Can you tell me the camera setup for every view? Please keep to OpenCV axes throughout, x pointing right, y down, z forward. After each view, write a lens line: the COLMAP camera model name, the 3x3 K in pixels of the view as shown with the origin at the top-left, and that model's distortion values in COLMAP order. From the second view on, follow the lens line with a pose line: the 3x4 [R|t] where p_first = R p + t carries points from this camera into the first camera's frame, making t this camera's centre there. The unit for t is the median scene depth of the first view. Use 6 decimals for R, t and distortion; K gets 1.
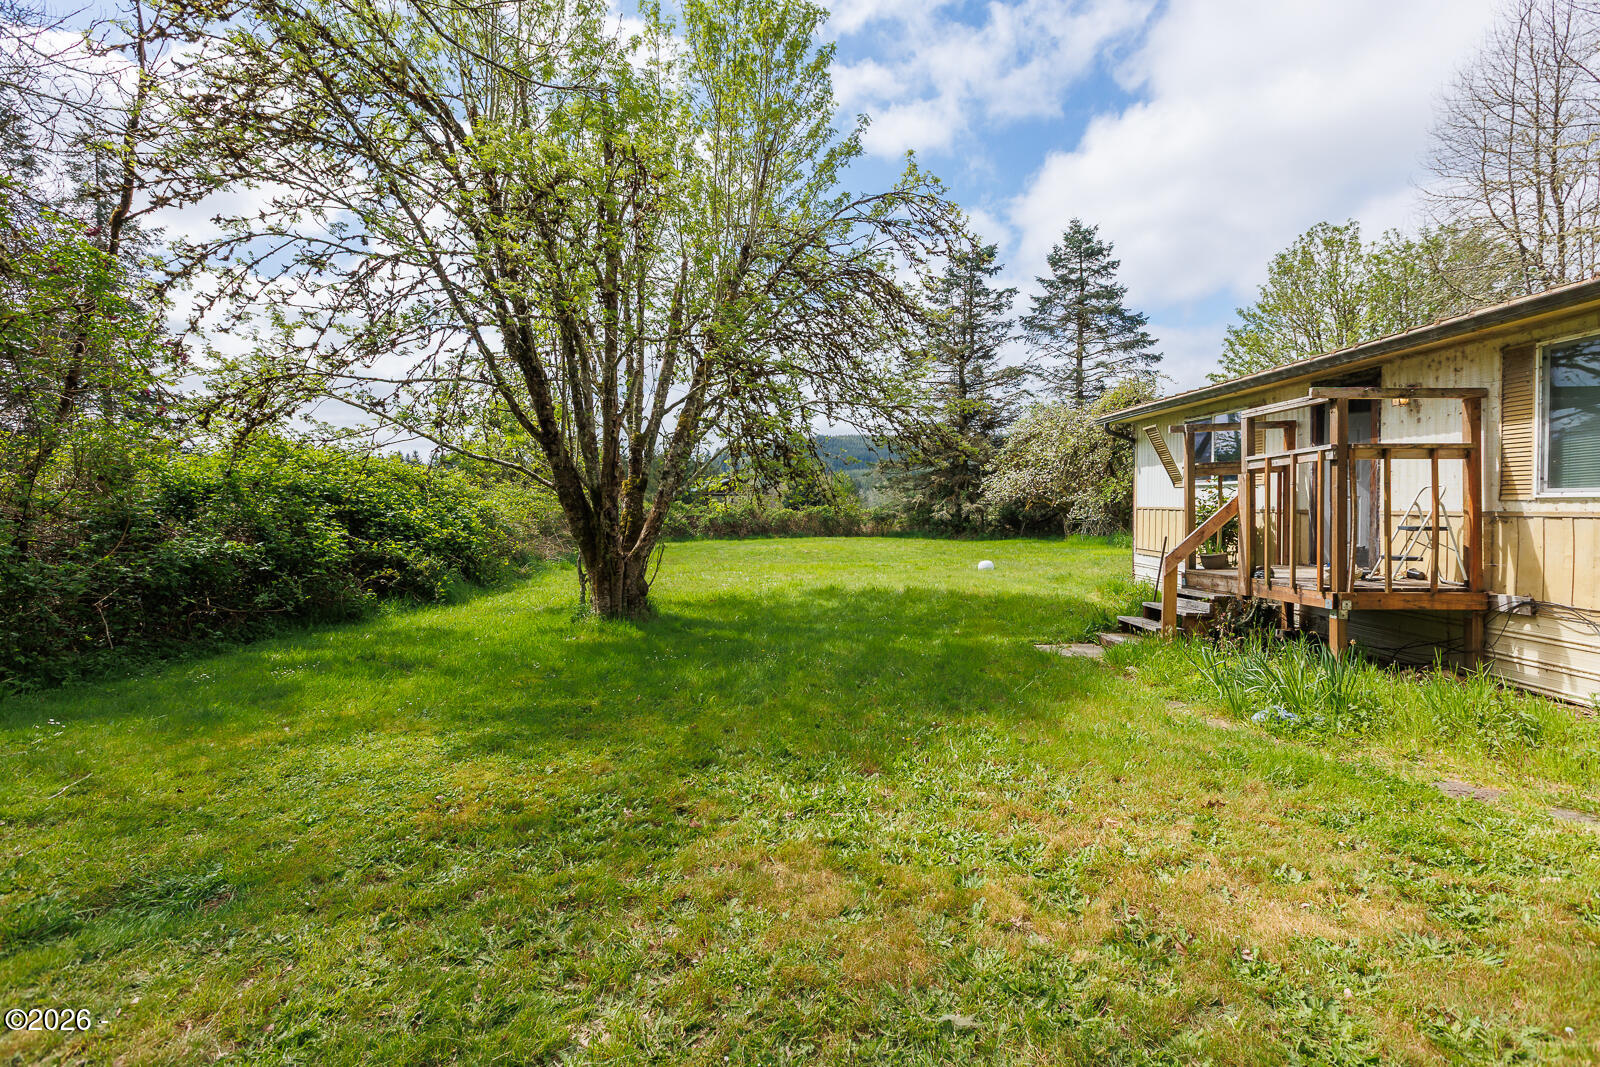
lens RADIAL K [[737.3, 0, 798.5], [0, 737.3, 525.6], [0, 0, 1]] dist [0.003636, -0.000839]
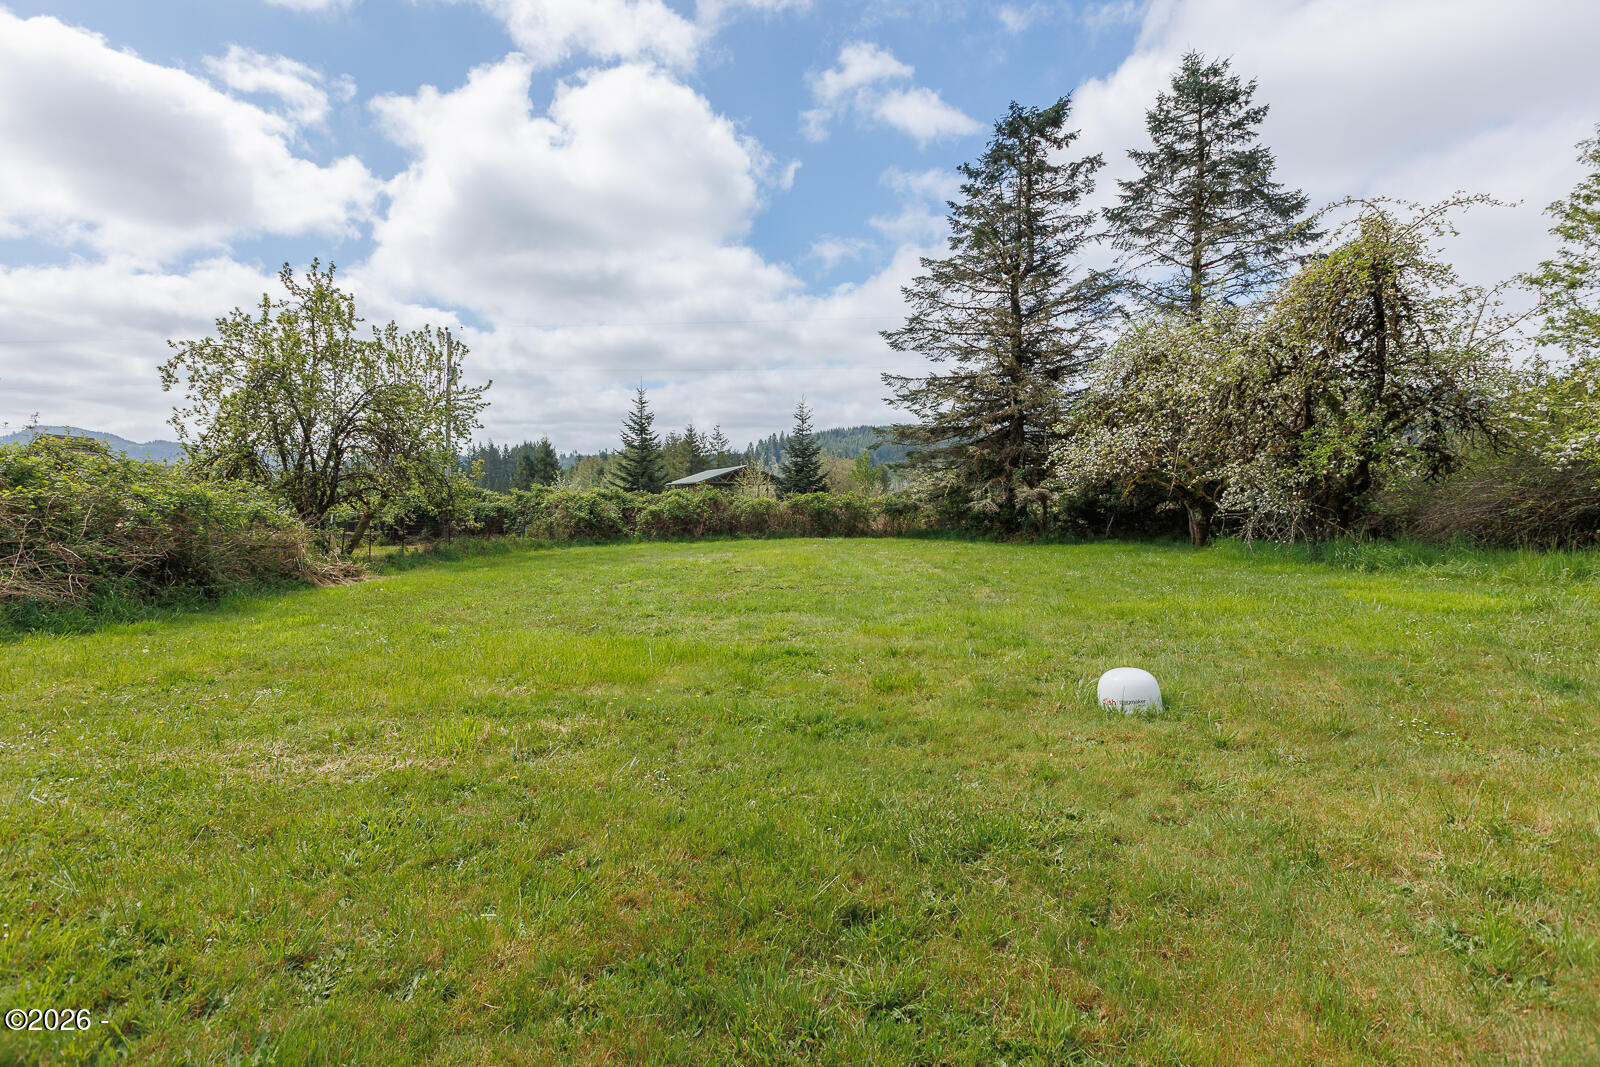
lens RADIAL K [[737.3, 0, 799.2], [0, 737.3, 524.3], [0, 0, 1]] dist [0.003636, -0.000839]
pose [[0.998275, -0.000109, -0.058716, 0.064889], [0.000560, 0.999970, 0.007665, -0.002425], [0.058713, -0.007685, 0.998245, 0.318327]]
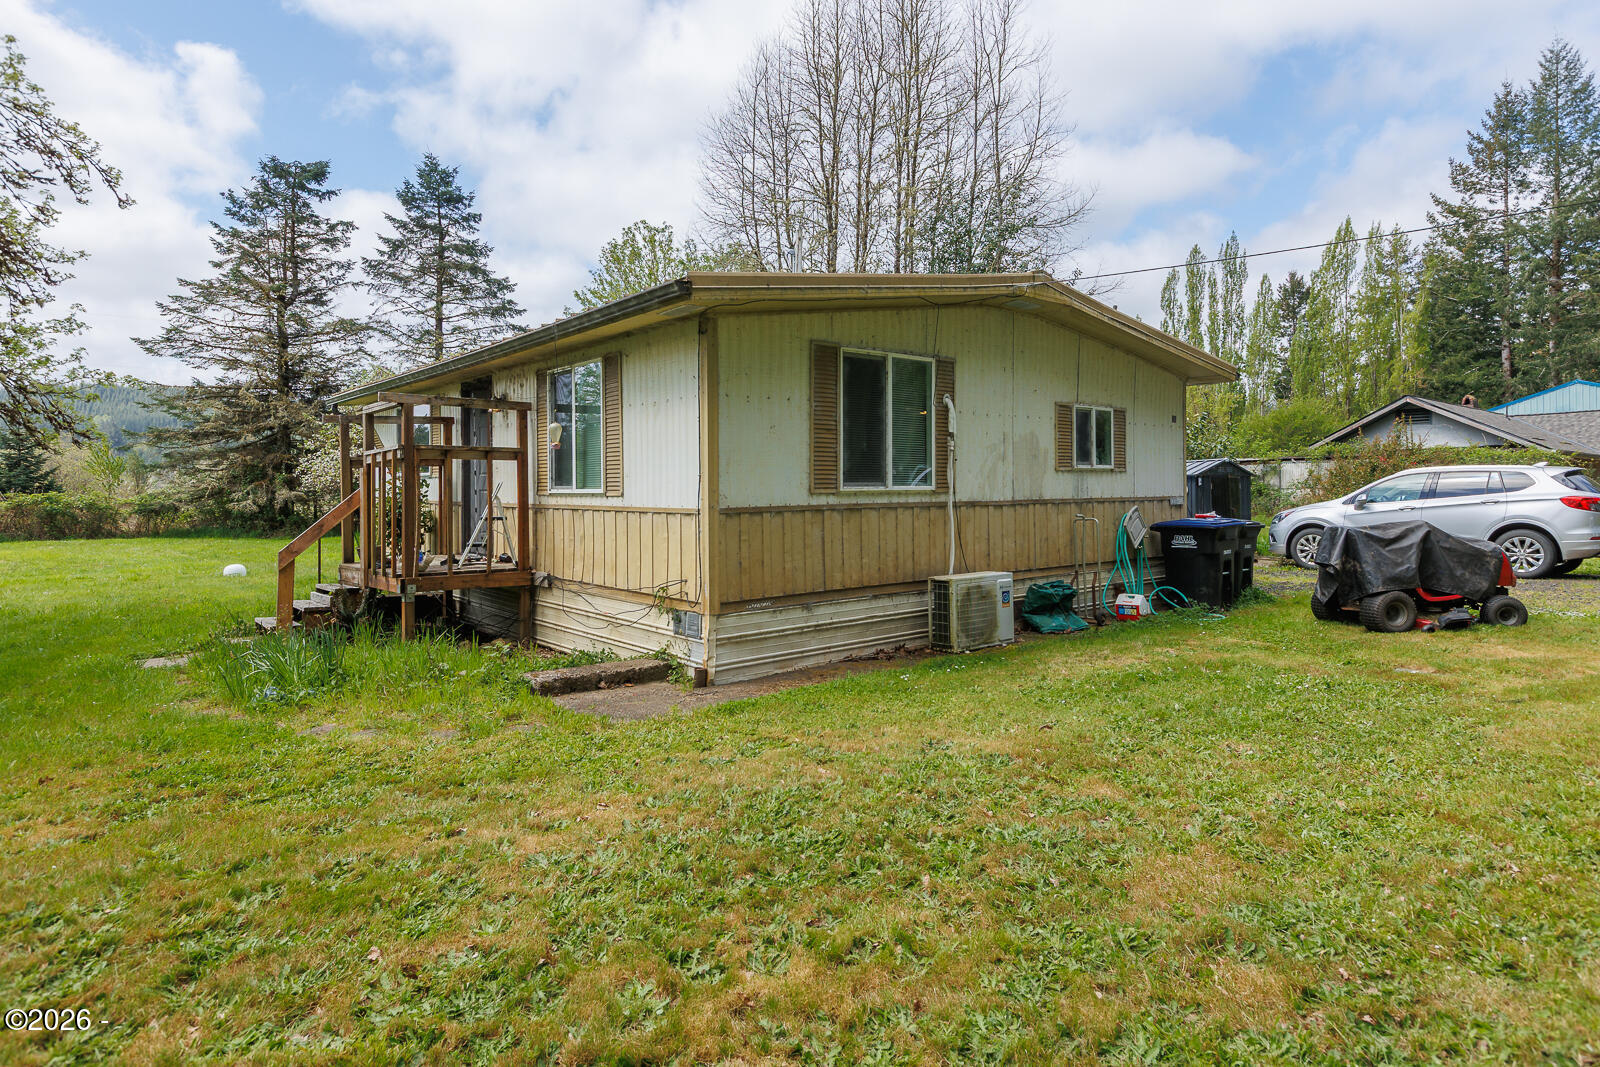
lens RADIAL K [[905.0, 0, 798.0], [0, 905.0, 493.3], [0, 0, 1]] dist [0.006825, -0.001464]
pose [[0.775314, 0.002817, 0.631569, 0.045635], [0.013796, 0.999676, -0.021395, 0.000188], [-0.631425, 0.025301, 0.775024, -0.059539]]
